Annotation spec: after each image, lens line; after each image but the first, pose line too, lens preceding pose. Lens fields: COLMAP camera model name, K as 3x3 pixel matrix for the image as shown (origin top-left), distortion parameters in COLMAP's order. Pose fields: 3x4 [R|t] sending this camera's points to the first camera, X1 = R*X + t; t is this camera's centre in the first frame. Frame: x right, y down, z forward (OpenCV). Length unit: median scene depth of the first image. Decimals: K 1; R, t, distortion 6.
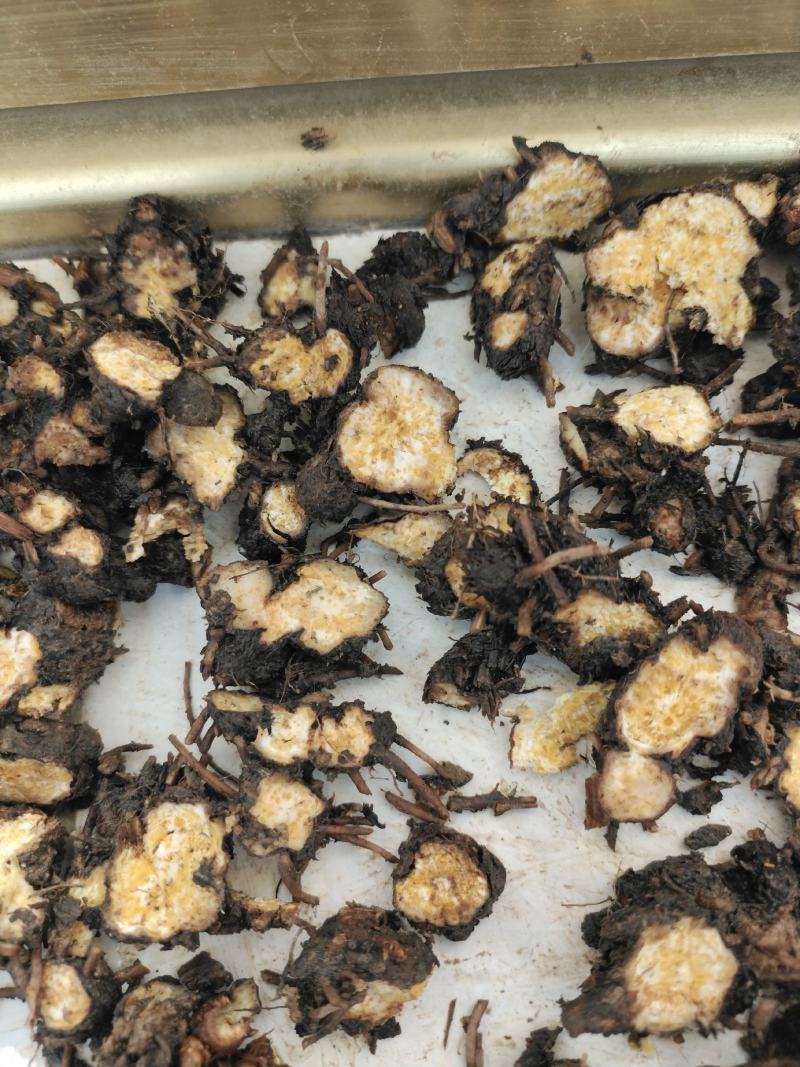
lens RADIAL K [[817.7, 0, 399.0], [0, 817.7, 537.5], [0, 0, 1]] dist [-0.020124, -0.010973]
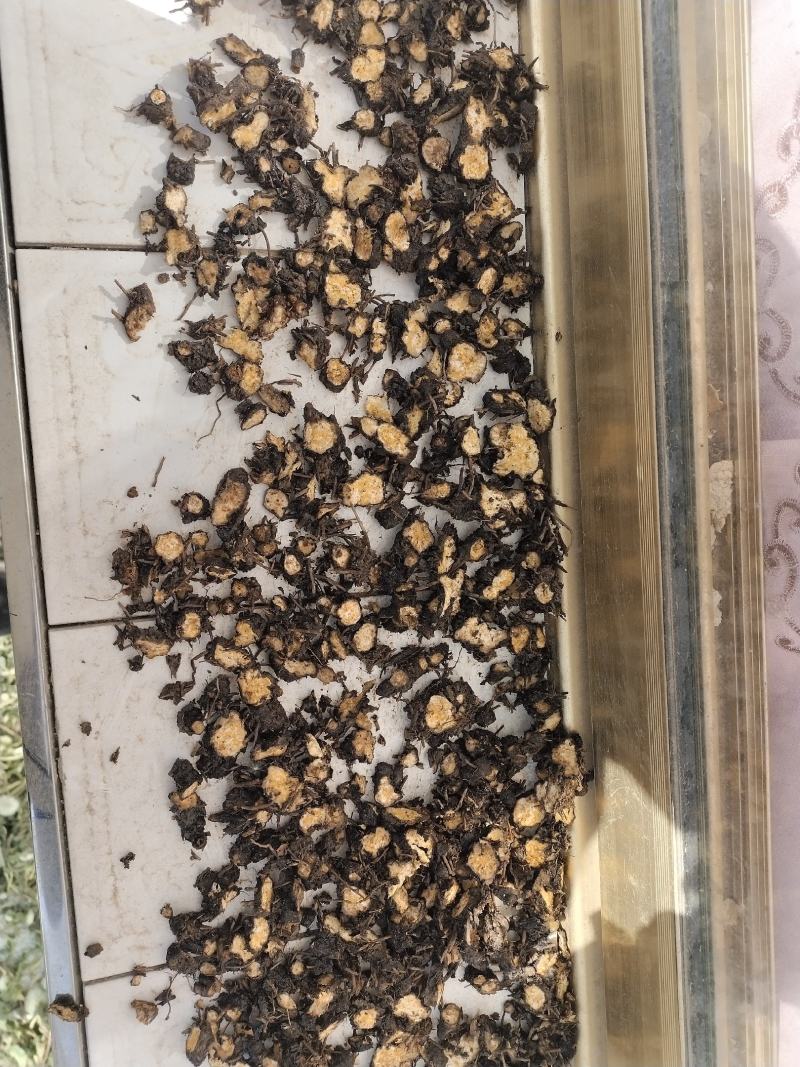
lens RADIAL K [[795.3, 0, 396.3], [0, 795.3, 535.0], [0, 0, 1]] dist [0.038931, -0.064565]
pose [[0.006883, 0.995100, 0.098634, 0.364925], [-0.997303, 0.014039, -0.072037, 0.384335], [-0.073069, -0.097872, 0.992513, -2.175467]]
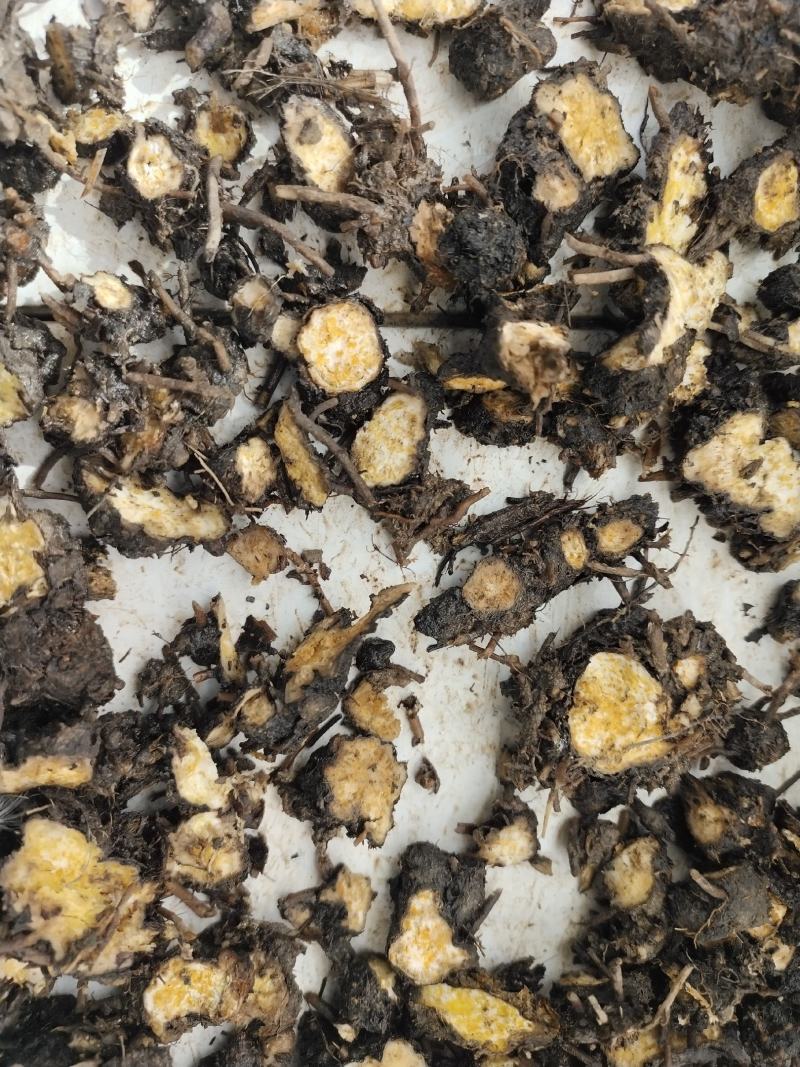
lens RADIAL K [[830.0, 0, 399.3], [0, 830.0, 538.0], [0, 0, 1]] dist [-0.034638, -0.006461]
pose [[-0.045273, 0.993875, 0.100814, 1.080134], [-0.993168, -0.055646, 0.102575, 0.167403], [0.107557, -0.095482, 0.989603, -0.131038]]
